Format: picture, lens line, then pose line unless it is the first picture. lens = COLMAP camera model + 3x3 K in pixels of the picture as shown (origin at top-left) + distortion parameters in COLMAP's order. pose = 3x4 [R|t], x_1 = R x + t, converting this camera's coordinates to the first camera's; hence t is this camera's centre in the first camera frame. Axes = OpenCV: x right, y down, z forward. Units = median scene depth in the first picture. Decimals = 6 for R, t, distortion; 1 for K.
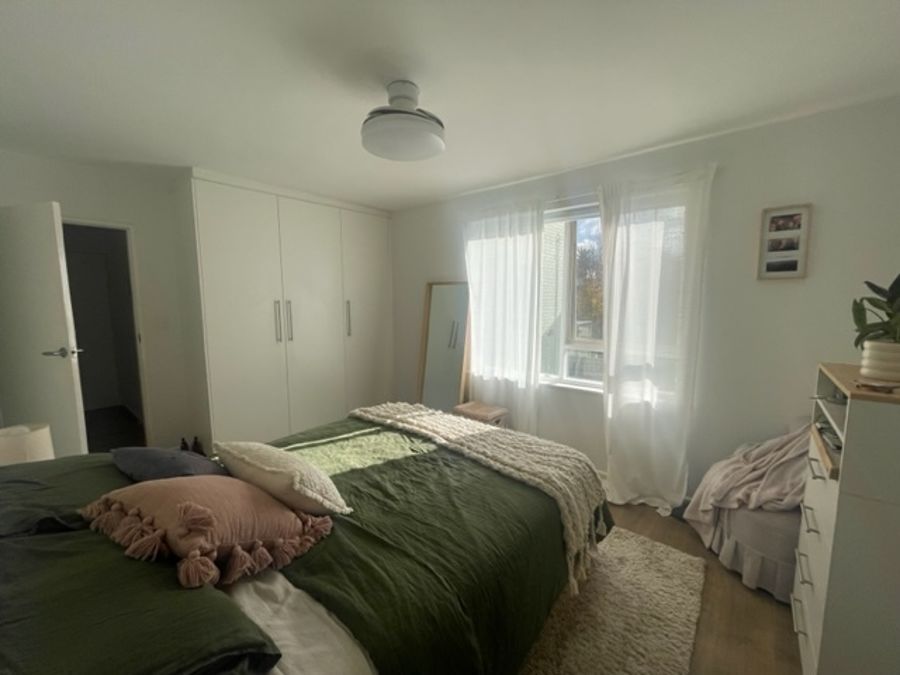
lens RADIAL K [[361.5, 0, 450.6], [0, 361.5, 341.7], [0, 0, 1]] dist [-0.001337, 0.000141]
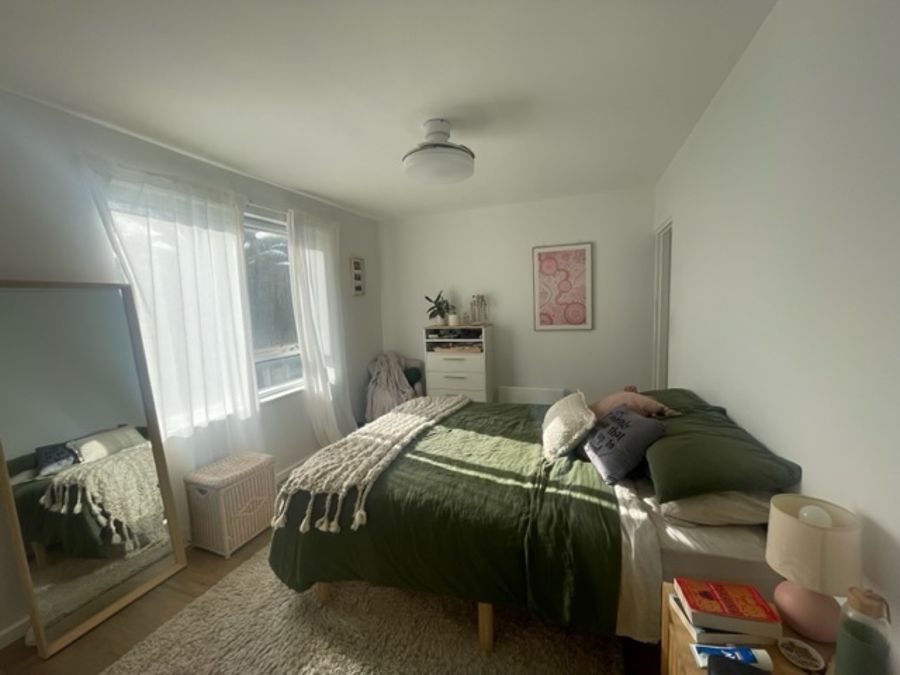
lens RADIAL K [[361.5, 0, 450.2], [0, 361.5, 338.8], [0, 0, 1]] dist [-0.001337, 0.000141]
pose [[-0.330158, -0.091447, 0.939486, -1.034149], [0.143611, 0.978843, 0.145746, -0.147782], [-0.932937, 0.183039, -0.310040, 1.135585]]
